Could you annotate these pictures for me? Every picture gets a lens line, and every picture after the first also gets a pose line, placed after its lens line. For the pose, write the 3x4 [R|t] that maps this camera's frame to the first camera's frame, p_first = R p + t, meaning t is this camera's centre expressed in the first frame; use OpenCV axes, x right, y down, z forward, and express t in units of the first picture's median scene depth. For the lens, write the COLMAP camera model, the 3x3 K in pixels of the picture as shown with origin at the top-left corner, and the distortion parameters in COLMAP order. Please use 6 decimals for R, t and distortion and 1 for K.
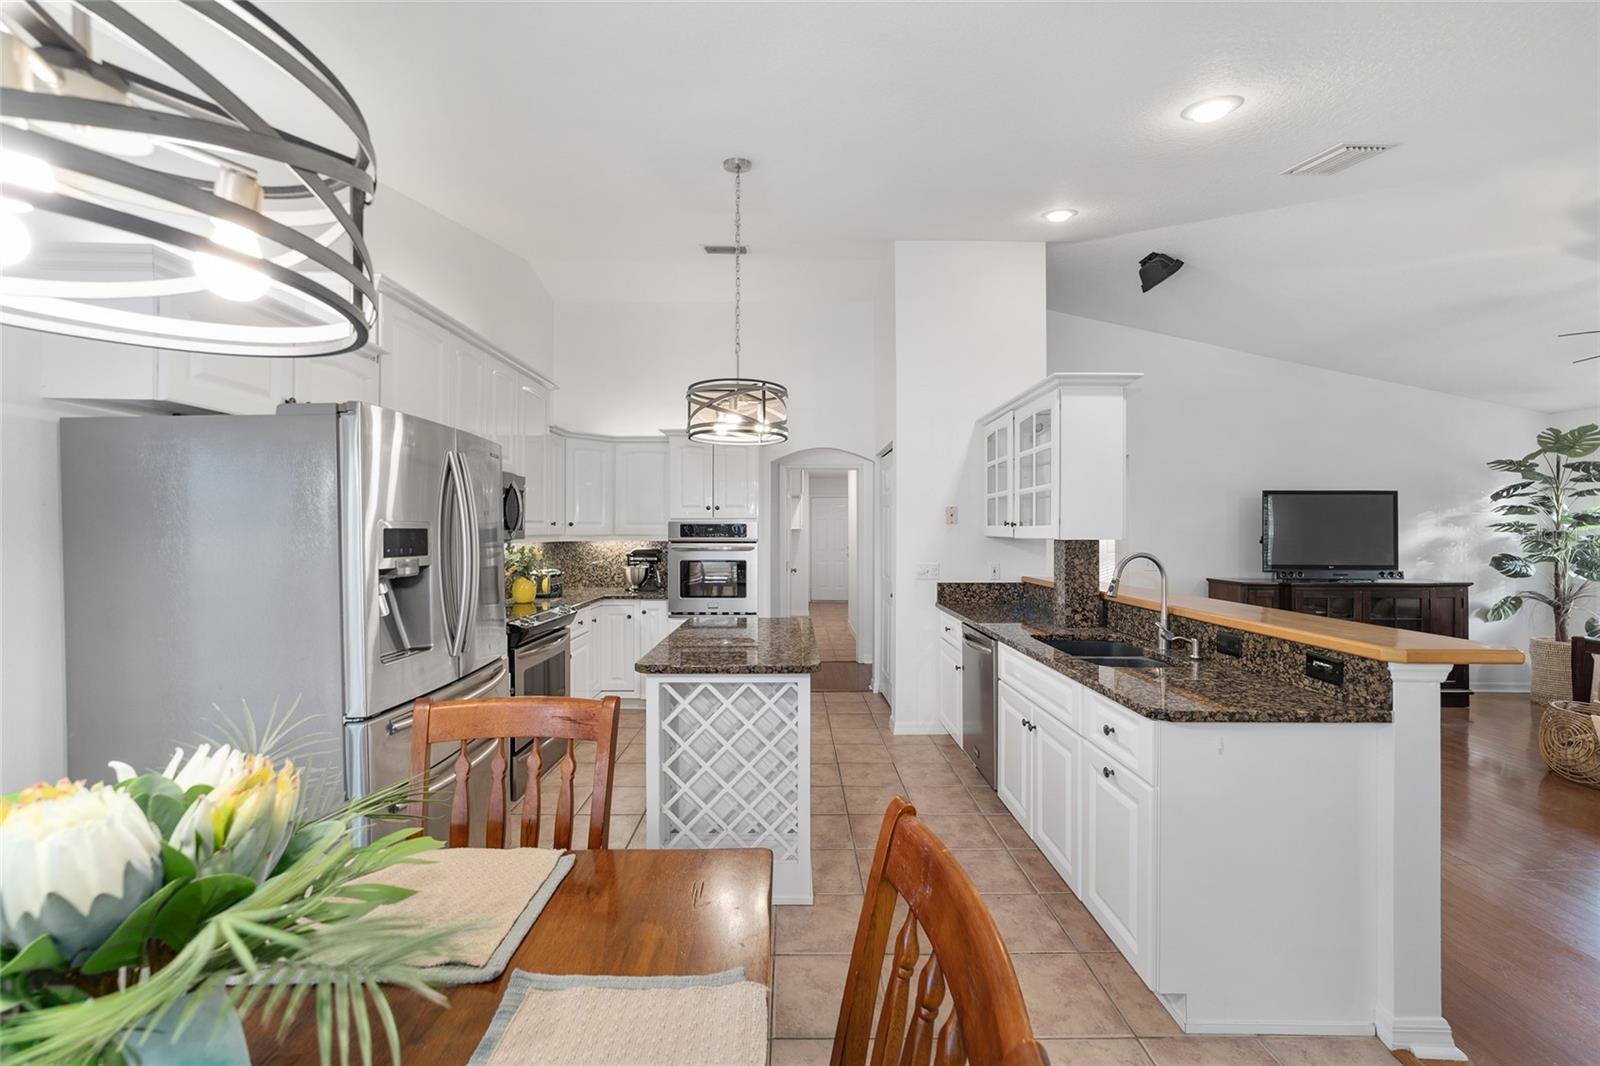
lens RADIAL K [[609.6, 0, 796.0], [0, 609.6, 534.3], [0, 0, 1]] dist [-0.001008, 0.005721]
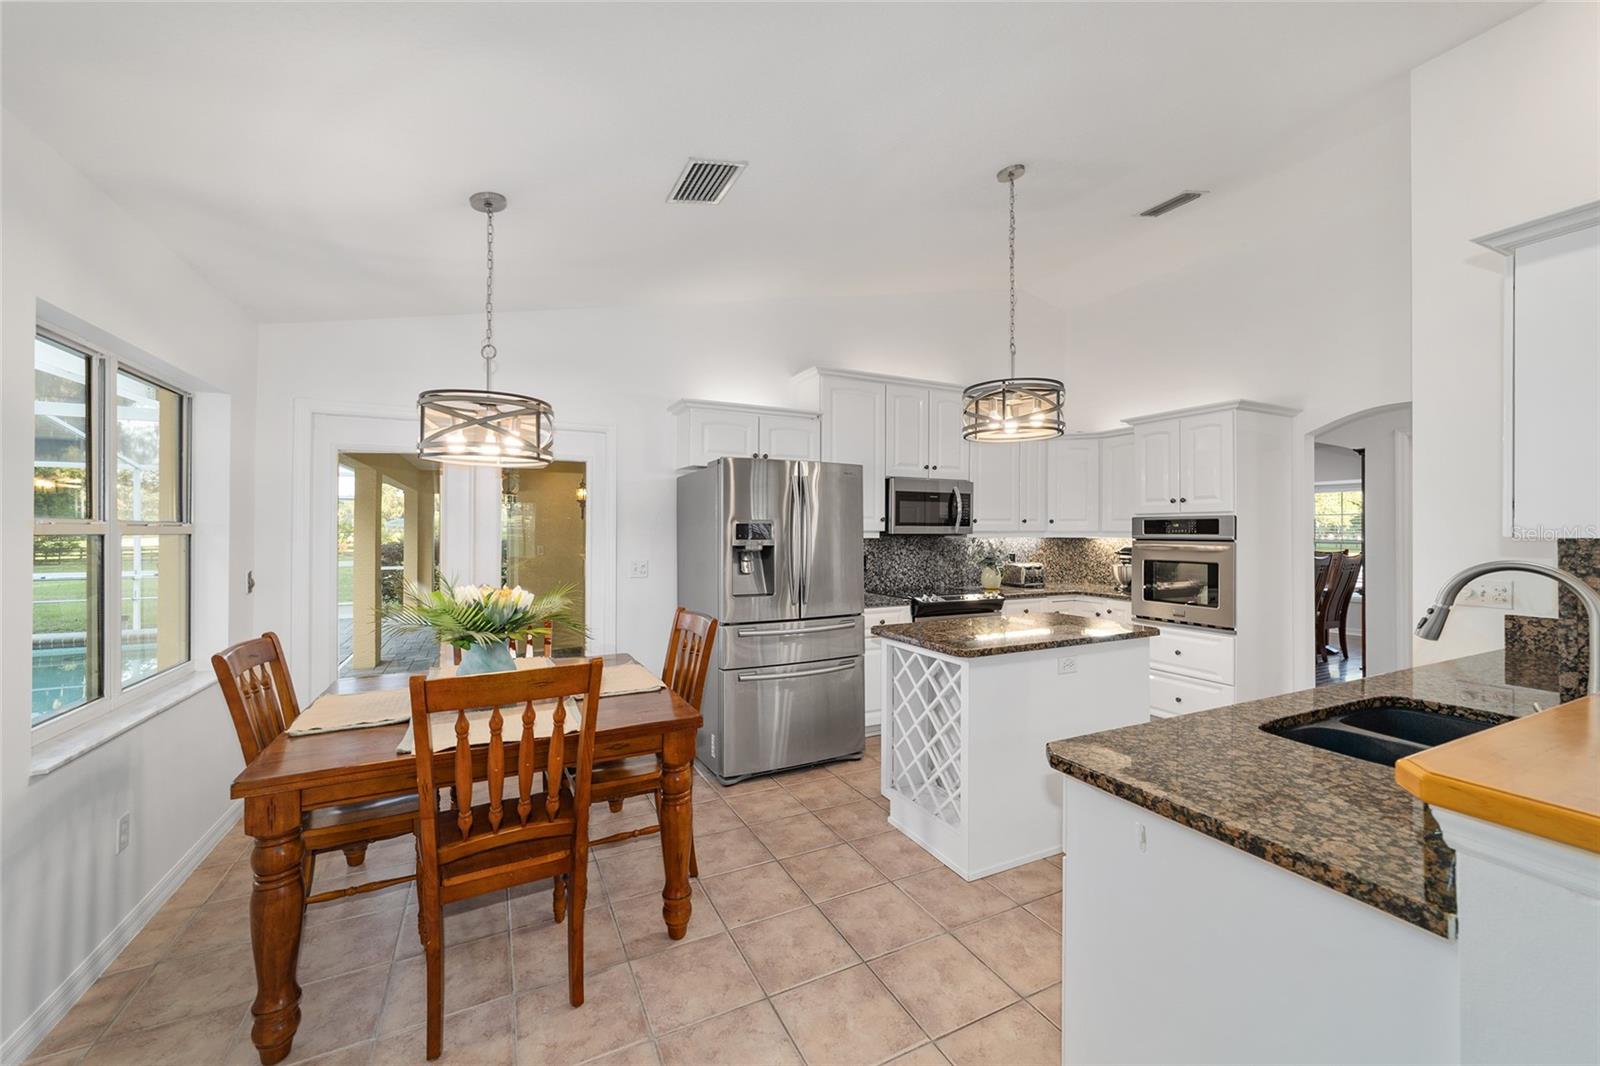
lens RADIAL K [[620.1, 0, 808.3], [0, 620.1, 527.8], [0, 0, 1]] dist [0.001135, 0.000489]
pose [[0.447148, -0.003680, -0.894452, 1.096651], [-0.006024, 0.999956, -0.007126, 0.013826], [0.894440, 0.008574, 0.447106, 0.353018]]
